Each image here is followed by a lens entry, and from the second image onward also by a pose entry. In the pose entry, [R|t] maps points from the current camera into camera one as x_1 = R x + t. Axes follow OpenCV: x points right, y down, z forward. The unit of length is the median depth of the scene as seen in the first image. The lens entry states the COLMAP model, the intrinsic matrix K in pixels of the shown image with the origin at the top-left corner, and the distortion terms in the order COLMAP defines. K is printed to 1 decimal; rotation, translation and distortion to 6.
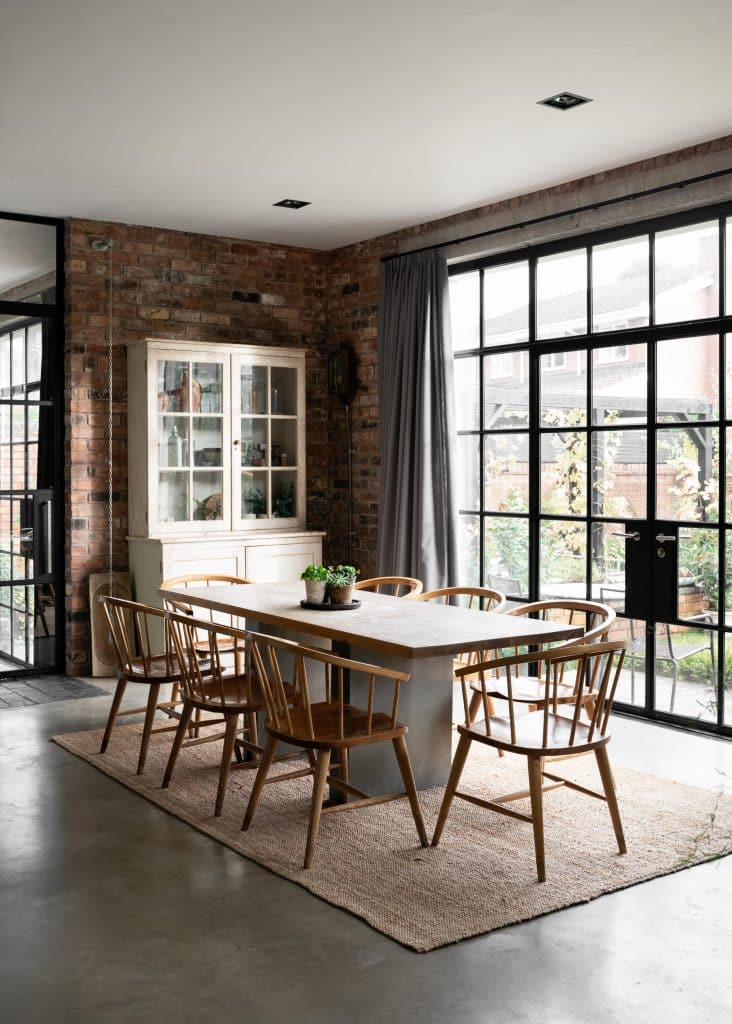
lens RADIAL K [[1043.4, 0, 365.8], [0, 1043.4, 513.7], [0, 0, 1]] dist [-0.007285, 0.000000]
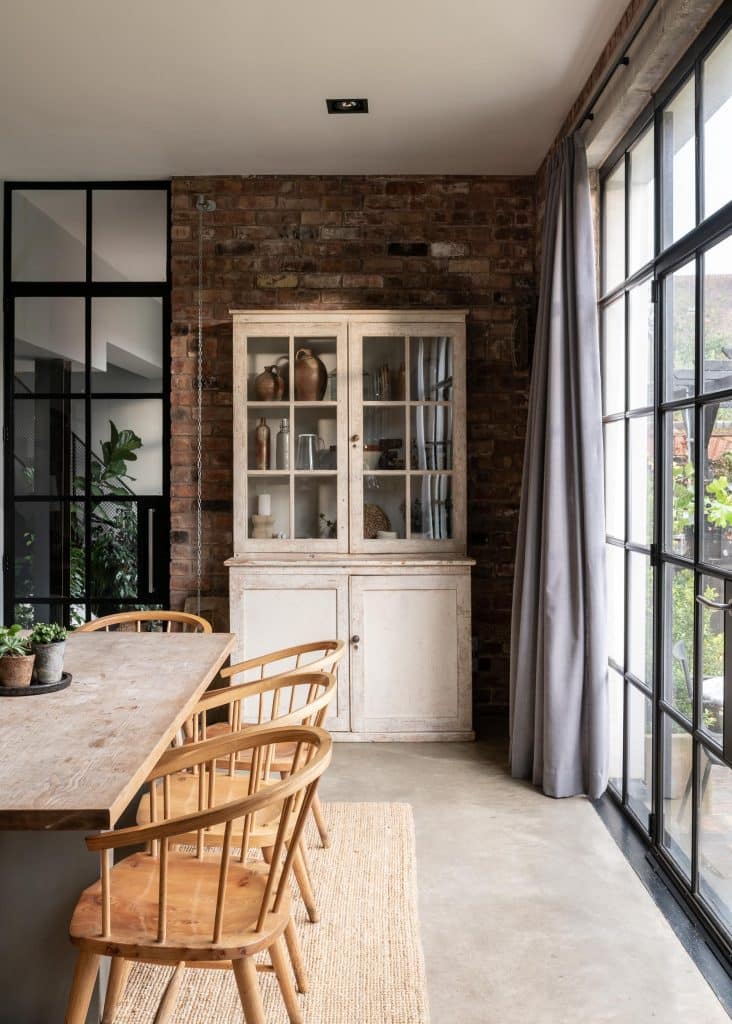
lens RADIAL K [[1043.4, 0, 366.0], [0, 1043.4, 506.1], [0, 0, 1]] dist [-0.007285, 0.000000]
pose [[0.822128, 0.021630, -0.568892, 0.314327], [-0.028167, 0.999600, -0.002699, -0.016291], [0.568606, 0.018243, 0.822408, 0.368443]]
